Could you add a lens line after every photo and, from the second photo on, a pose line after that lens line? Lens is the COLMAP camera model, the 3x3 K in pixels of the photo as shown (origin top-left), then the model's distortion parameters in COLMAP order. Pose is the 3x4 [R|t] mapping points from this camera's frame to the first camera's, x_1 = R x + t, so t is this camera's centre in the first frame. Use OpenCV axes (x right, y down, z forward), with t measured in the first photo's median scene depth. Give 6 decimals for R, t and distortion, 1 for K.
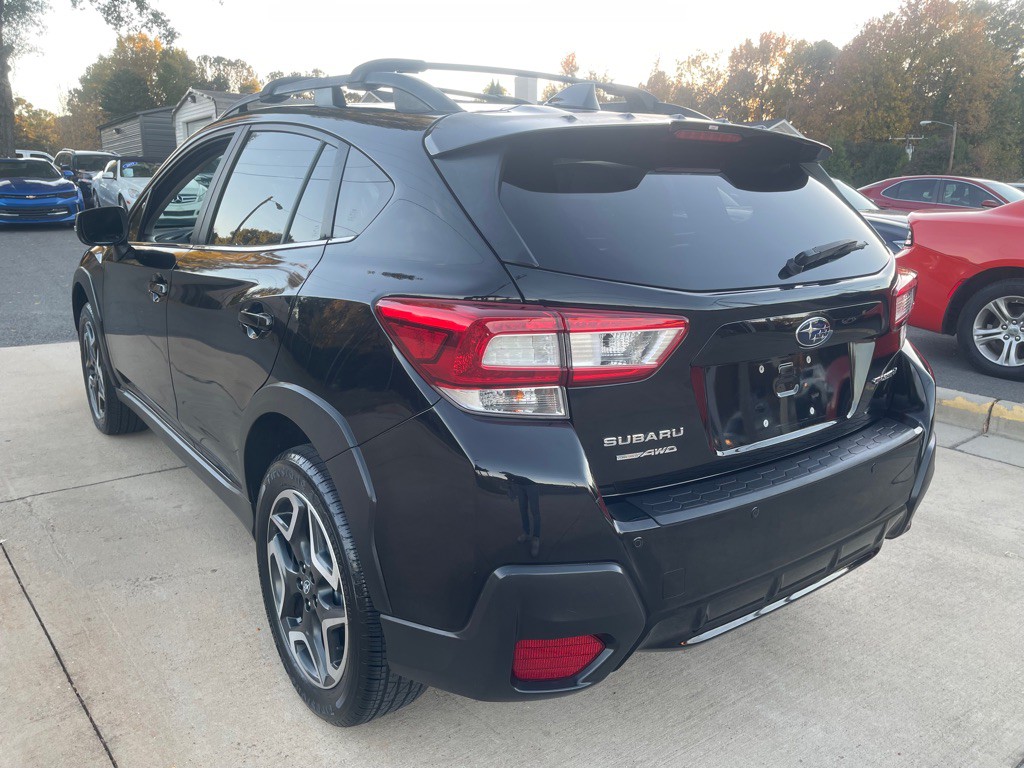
lens RADIAL K [[768.2, 0, 512.0], [0, 768.2, 384.0], [0, 0, 1]] dist [0.083052, -0.116098]
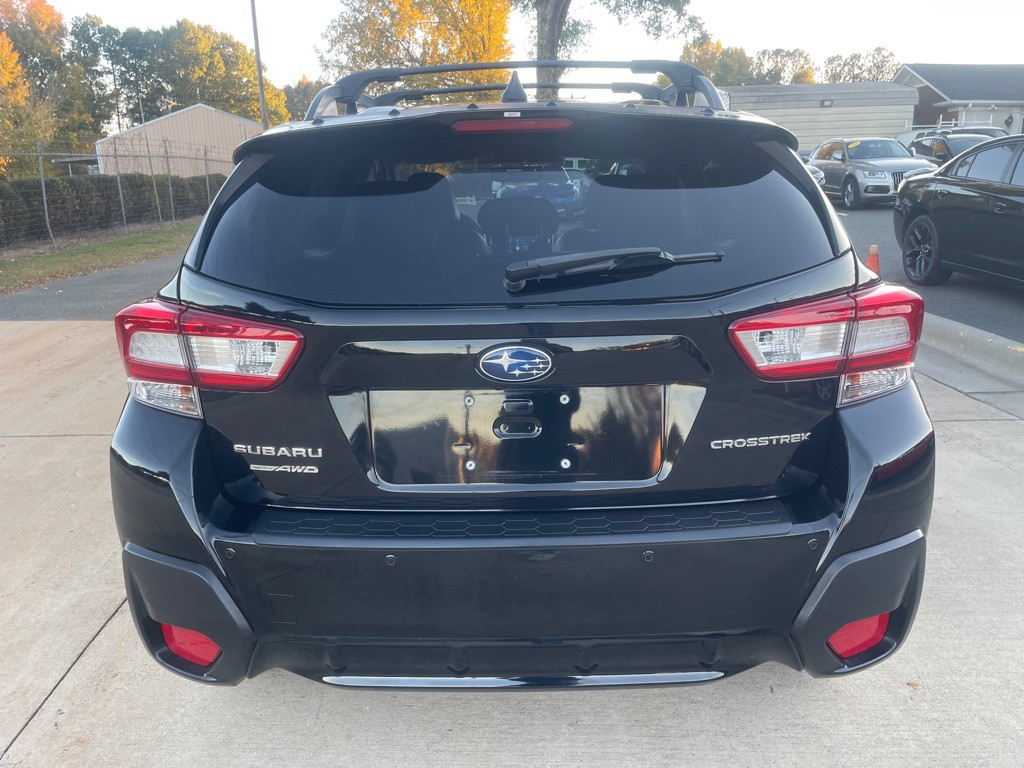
lens RADIAL K [[768.2, 0, 512.0], [0, 768.2, 384.0], [0, 0, 1]] dist [0.083052, -0.116098]
pose [[0.786655, 0.120490, -0.605521, 0.802509], [-0.113933, 0.992258, 0.049430, -0.078467], [0.606789, 0.030104, 0.794292, 0.332896]]
